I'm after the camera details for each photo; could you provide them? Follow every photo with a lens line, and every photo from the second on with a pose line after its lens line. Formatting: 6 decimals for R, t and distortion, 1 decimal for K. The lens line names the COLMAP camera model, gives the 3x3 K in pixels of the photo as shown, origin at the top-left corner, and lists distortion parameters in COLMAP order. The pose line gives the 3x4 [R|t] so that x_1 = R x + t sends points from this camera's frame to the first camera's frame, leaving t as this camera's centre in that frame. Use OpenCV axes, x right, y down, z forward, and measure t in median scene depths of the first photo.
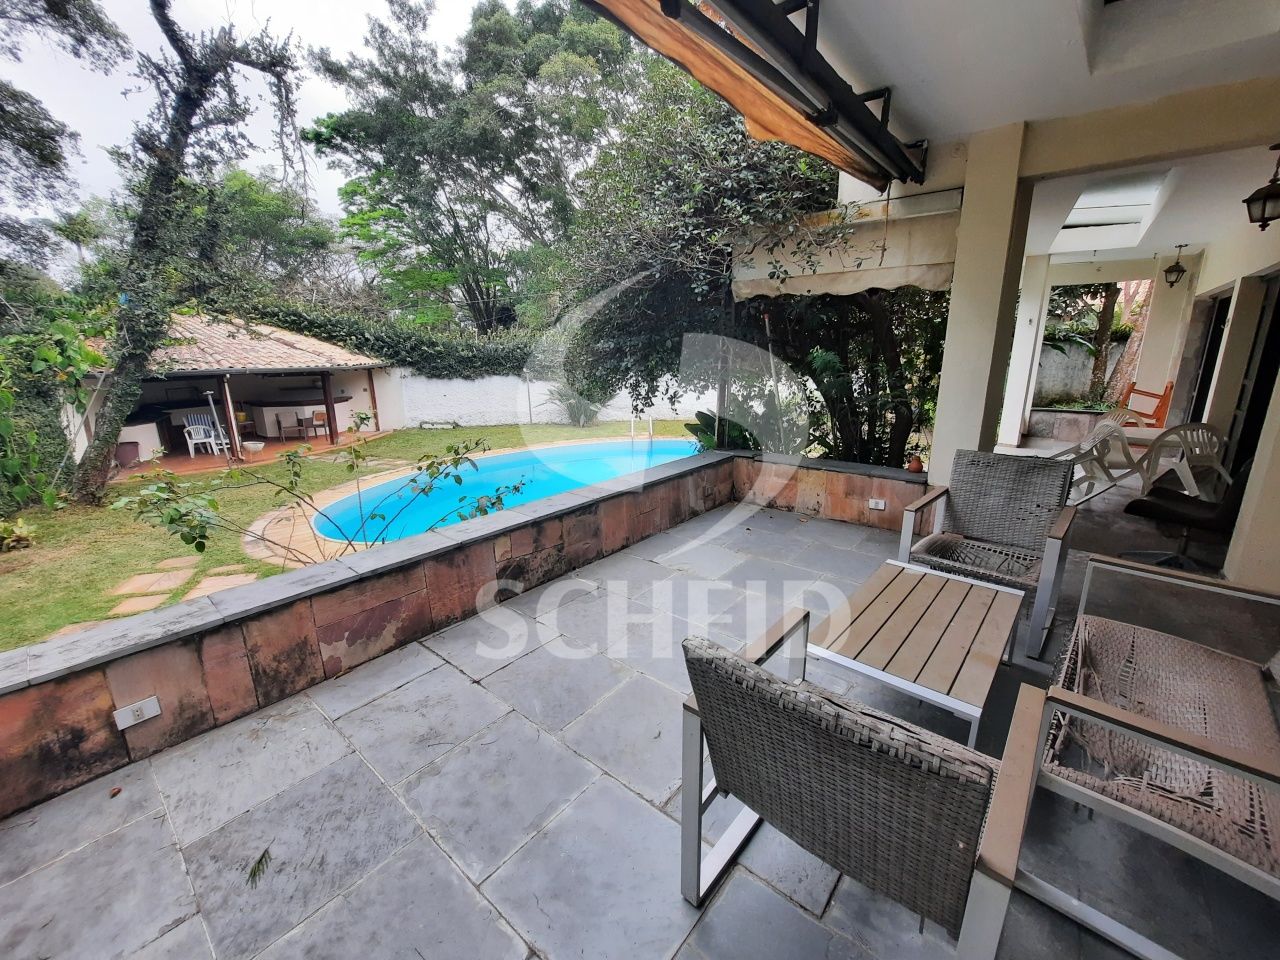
lens RADIAL K [[523.0, 0, 640.0], [0, 523.0, 480.0], [0, 0, 1]] dist [-0.009369, -0.000893]
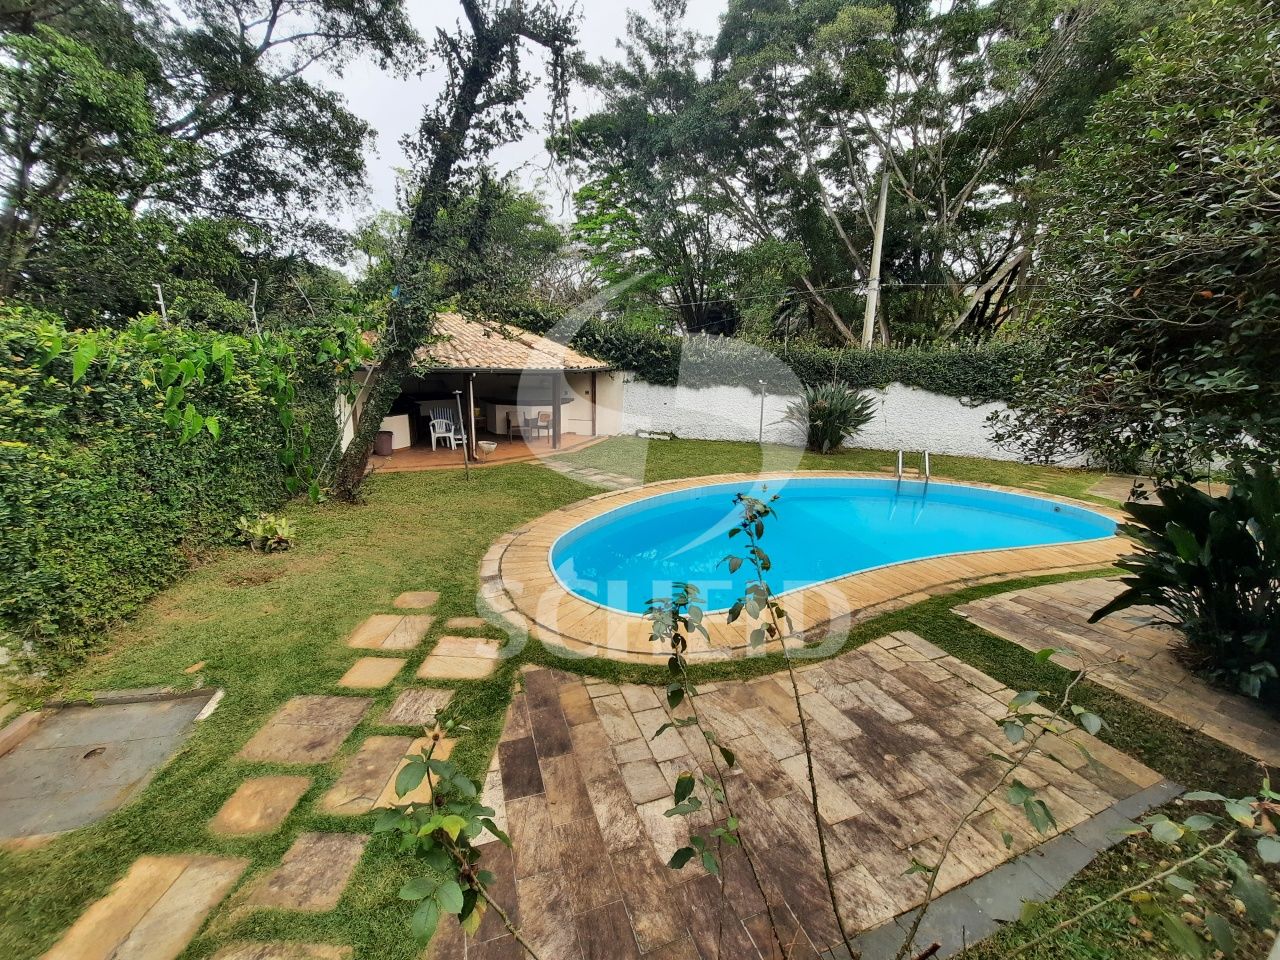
lens RADIAL K [[518.1, 0, 640.0], [0, 518.1, 480.0], [0, 0, 1]] dist [0.017711, -0.027237]
pose [[0.943944, 0.111303, -0.310777, -0.186596], [-0.113205, 0.993500, 0.011972, -0.054400], [0.310089, 0.023881, 0.950408, 0.186312]]
